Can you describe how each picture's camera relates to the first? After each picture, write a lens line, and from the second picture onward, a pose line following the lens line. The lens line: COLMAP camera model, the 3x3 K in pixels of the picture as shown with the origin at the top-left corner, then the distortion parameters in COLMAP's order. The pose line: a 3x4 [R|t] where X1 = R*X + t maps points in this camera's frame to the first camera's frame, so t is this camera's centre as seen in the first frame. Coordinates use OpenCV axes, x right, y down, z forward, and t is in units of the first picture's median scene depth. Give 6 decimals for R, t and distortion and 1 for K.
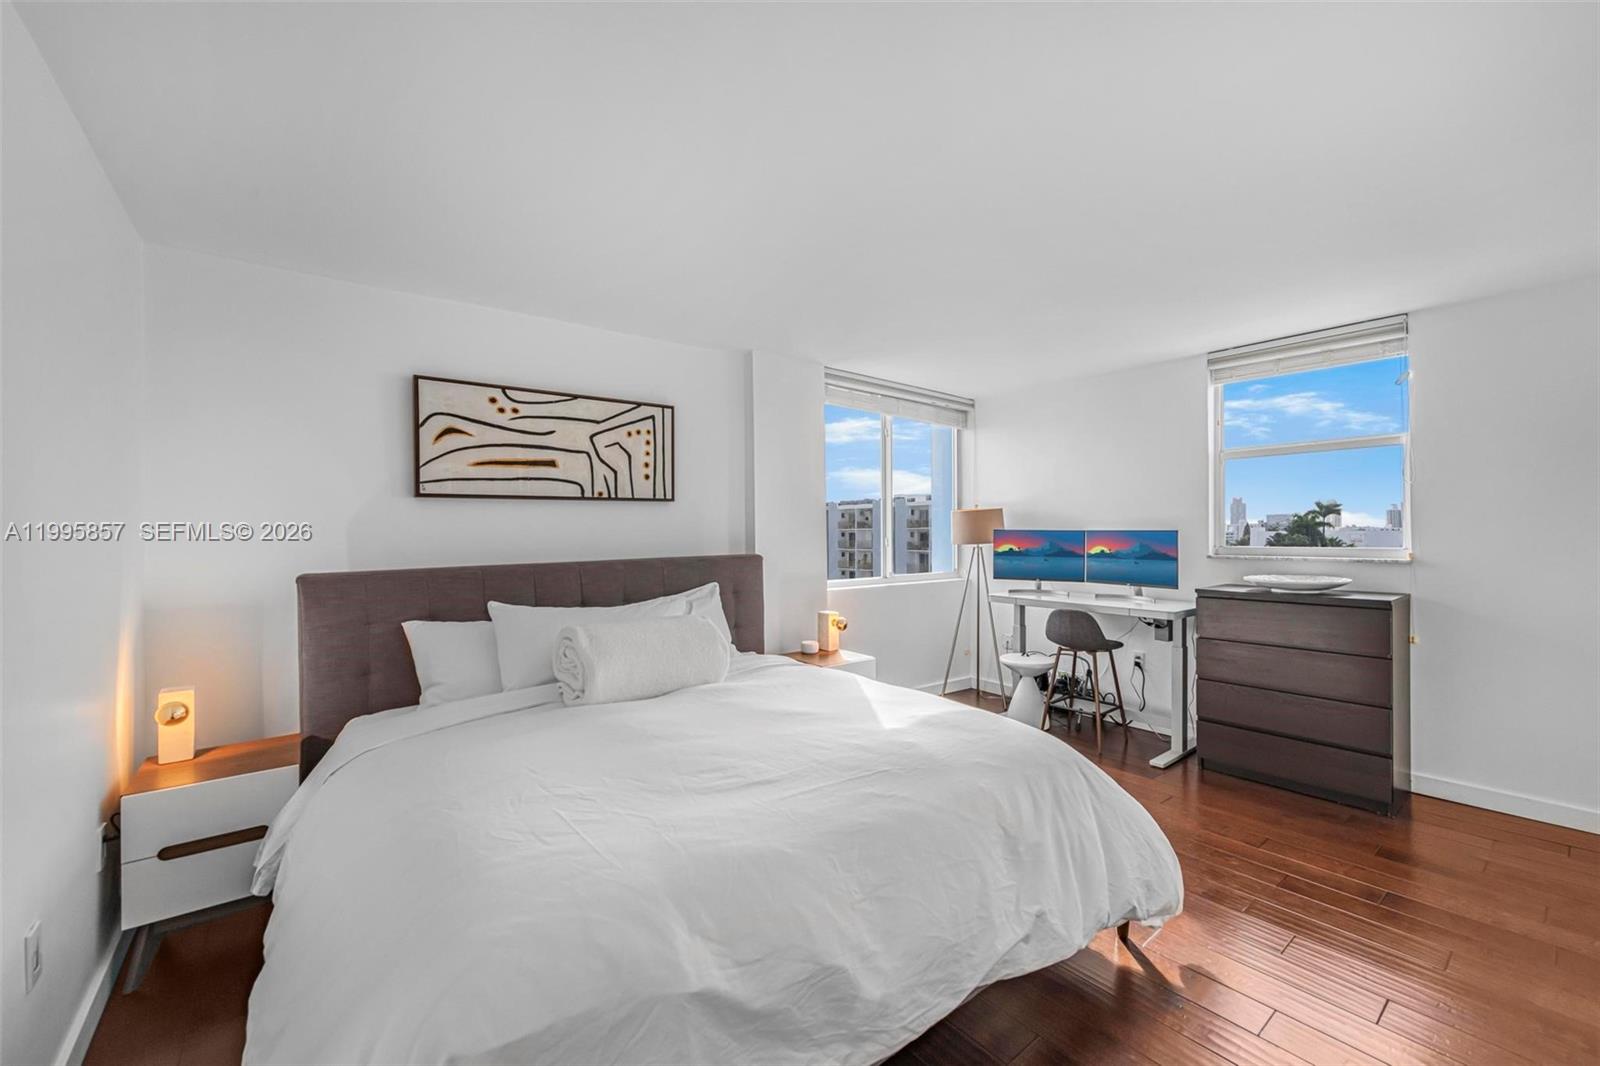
lens RADIAL K [[630.2, 0, 805.9], [0, 630.2, 537.2], [0, 0, 1]] dist [0.008391, -0.000226]
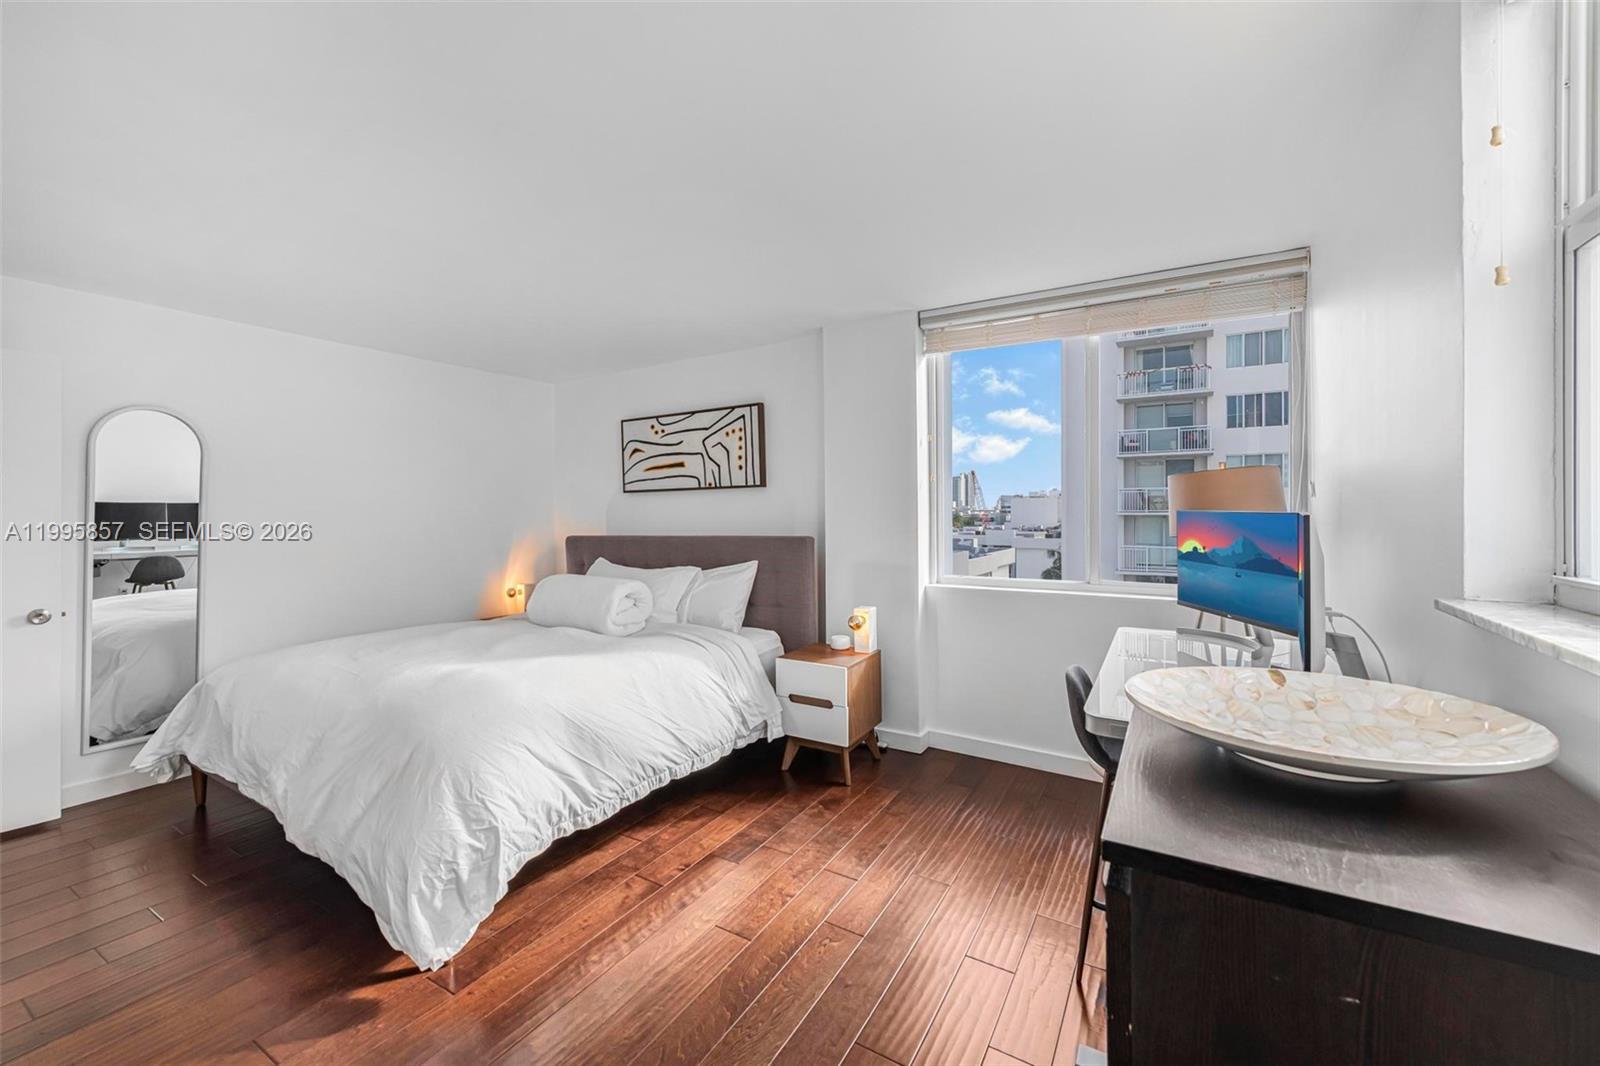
lens RADIAL K [[637.5, 0, 799.4], [0, 637.5, 520.4], [0, 0, 1]] dist [0.011689, -0.000134]
pose [[0.351028, 0.014424, -0.936254, 0.946944], [-0.002656, 0.999893, 0.014408, -0.014221], [0.936361, -0.002571, 0.351029, 0.708090]]
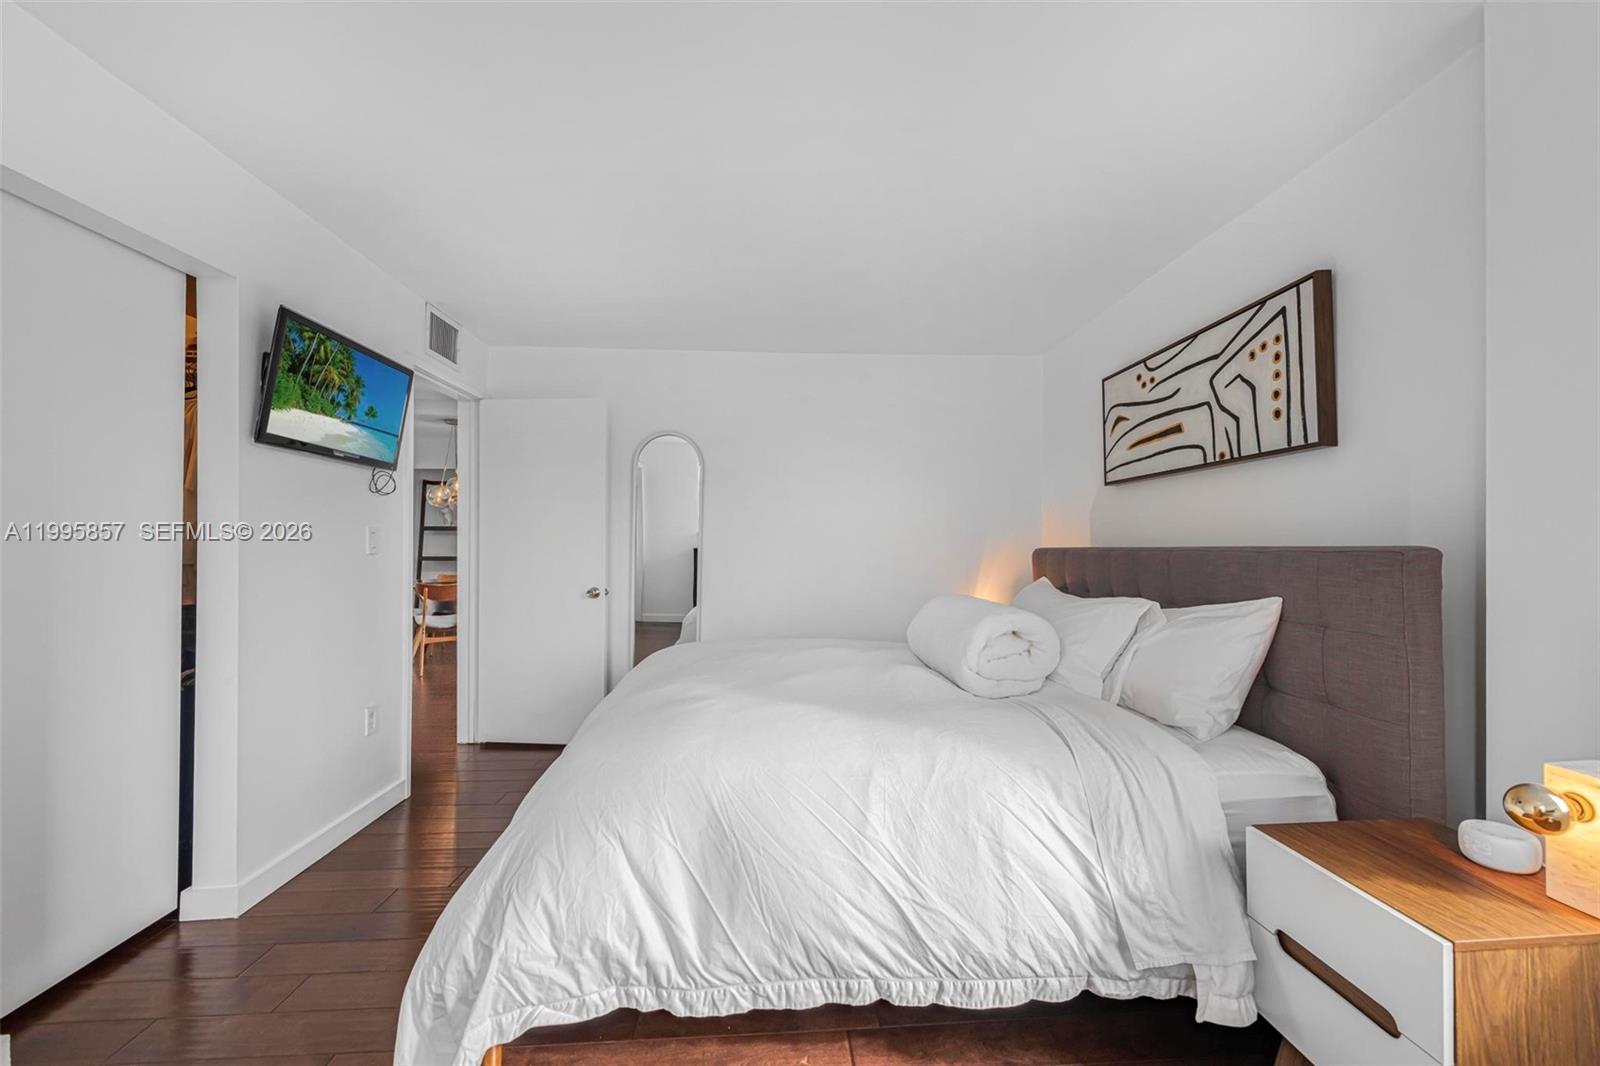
lens RADIAL K [[633.3, 0, 803.2], [0, 633.3, 543.1], [0, 0, 1]] dist [0.004462, -0.000561]
pose [[-0.569457, 0.007287, -0.821989, 0.527687], [-0.002852, 0.999937, 0.010840, 0.023767], [0.822016, 0.008517, -0.569401, 1.010939]]
